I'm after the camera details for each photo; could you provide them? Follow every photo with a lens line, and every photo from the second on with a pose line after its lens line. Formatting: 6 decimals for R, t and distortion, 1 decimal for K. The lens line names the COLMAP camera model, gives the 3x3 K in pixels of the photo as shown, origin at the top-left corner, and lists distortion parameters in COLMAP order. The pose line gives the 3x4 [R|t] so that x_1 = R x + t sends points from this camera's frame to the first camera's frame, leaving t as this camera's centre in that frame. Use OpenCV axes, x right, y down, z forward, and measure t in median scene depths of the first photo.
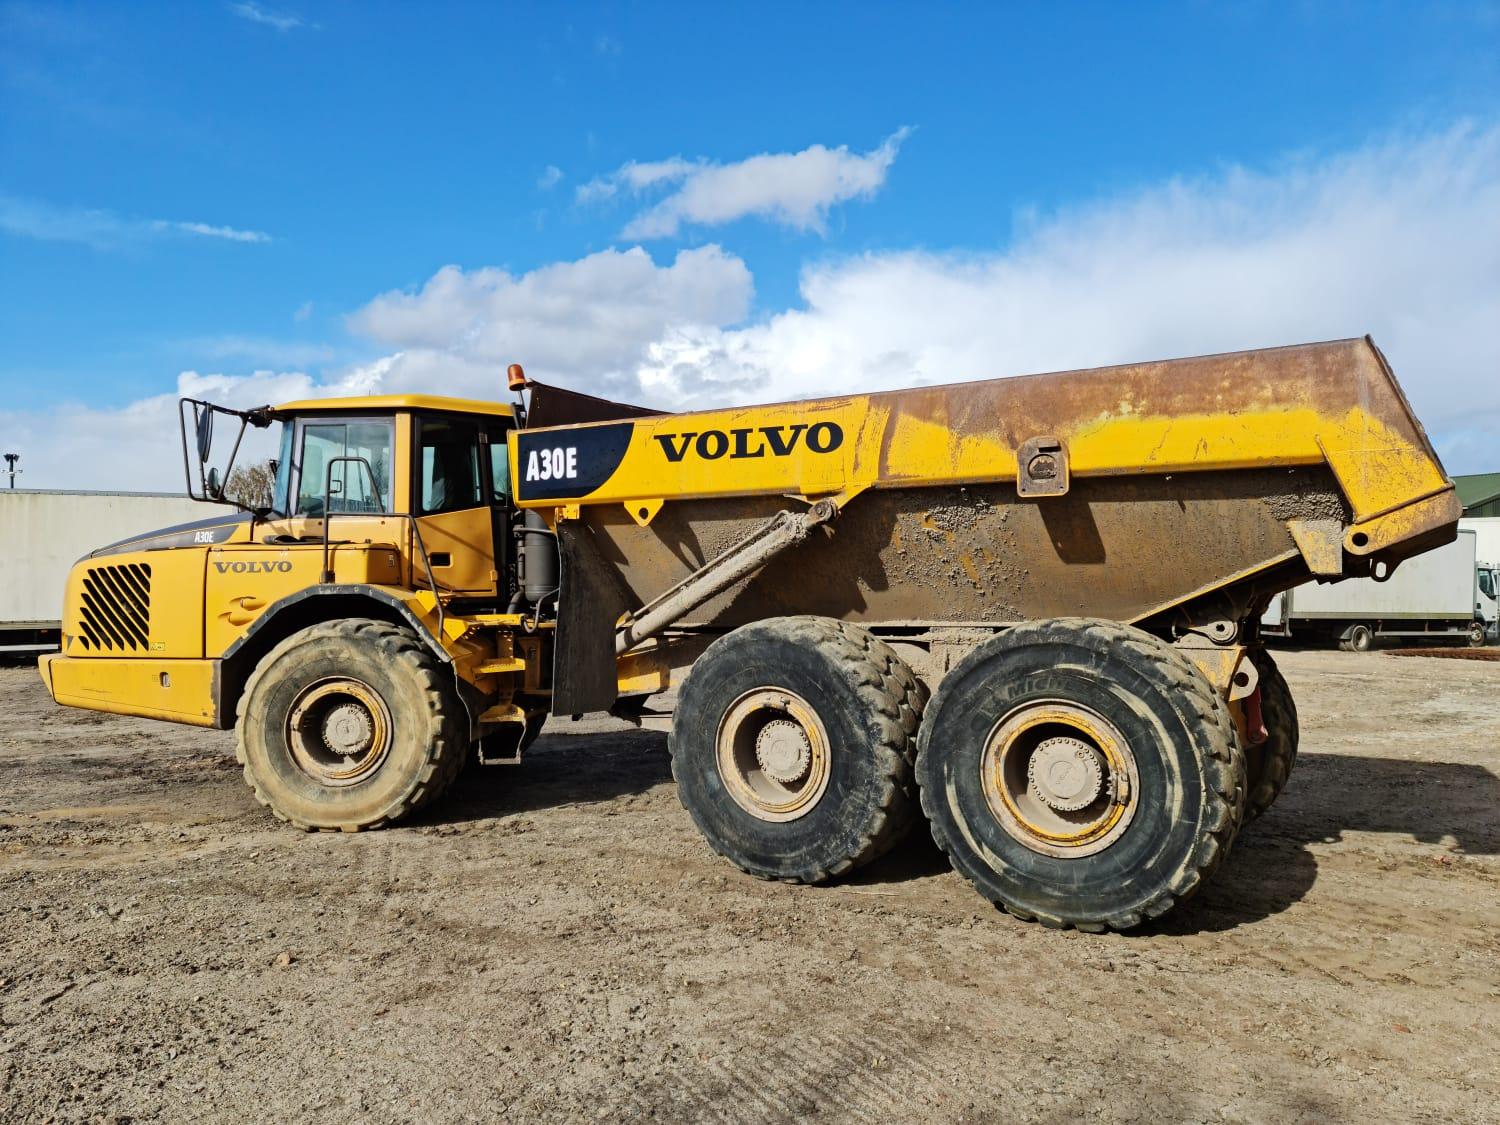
lens RADIAL K [[1114.8, 0, 750.0], [0, 1114.8, 562.5], [0, 0, 1]] dist [0.093290, -0.120254]
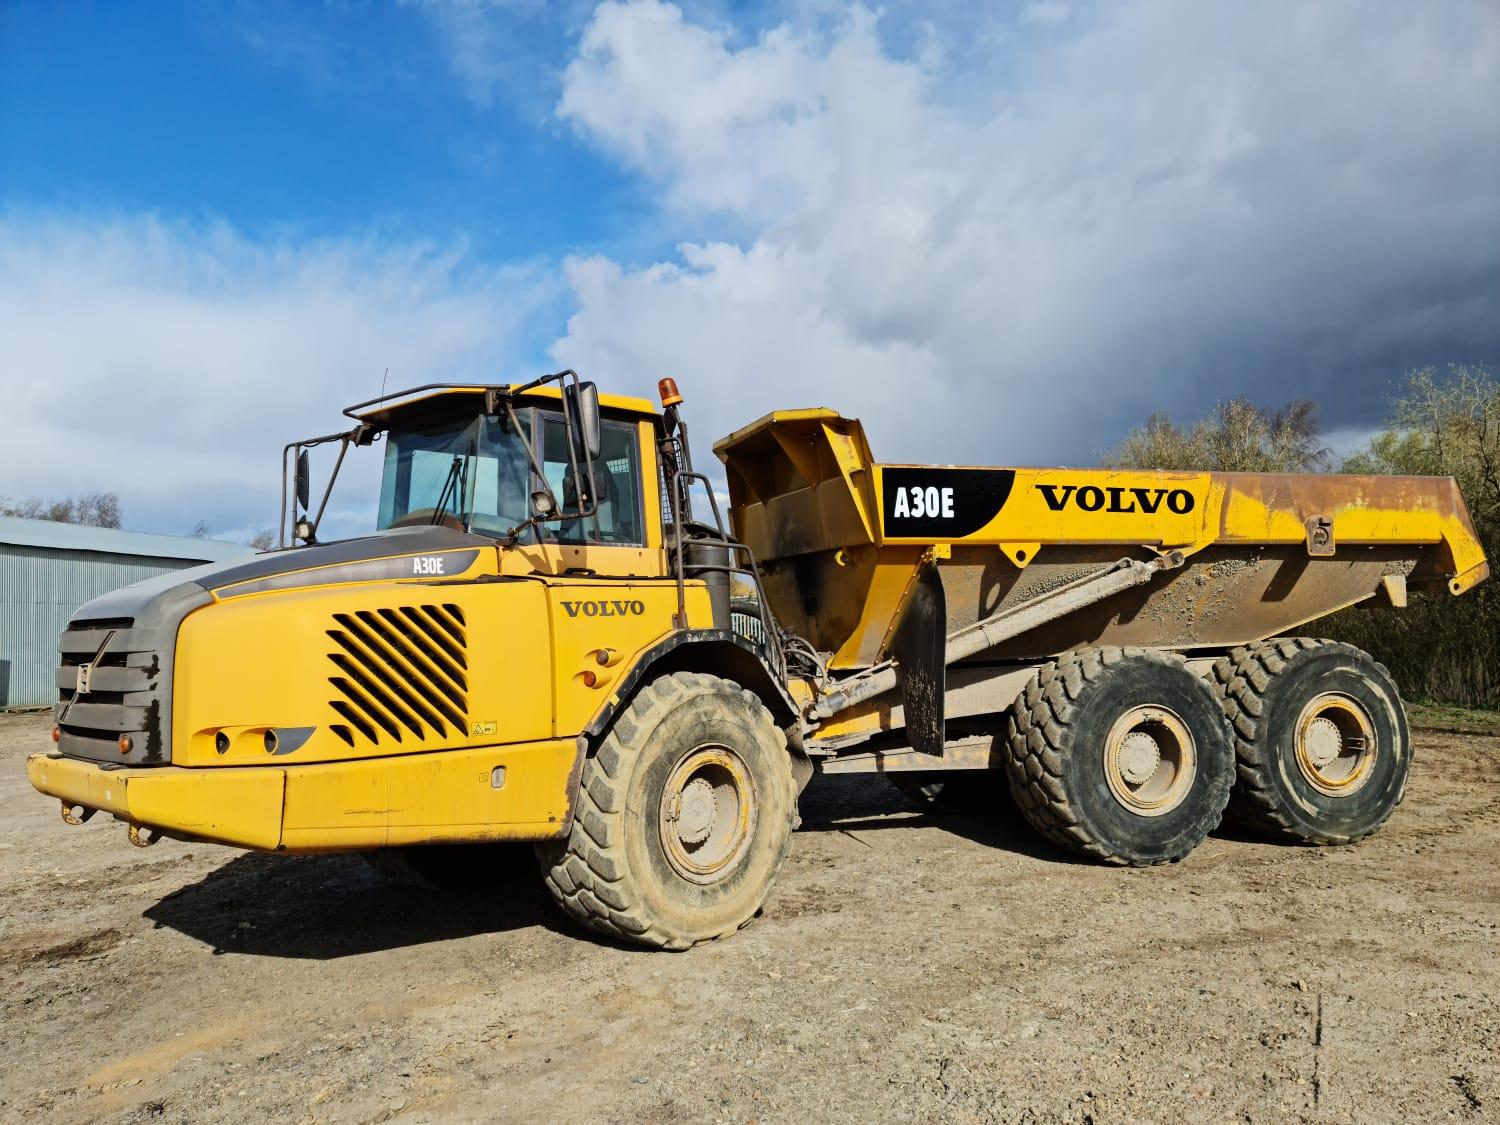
lens RADIAL K [[1116.4, 0, 750.0], [0, 1116.4, 562.5], [0, 0, 1]] dist [0.041342, 0.000006]
pose [[0.609747, 0.030650, 0.792003, -1.163418], [0.008825, 0.998928, -0.045452, 0.009943], [-0.792547, 0.034703, 0.608823, 0.576667]]
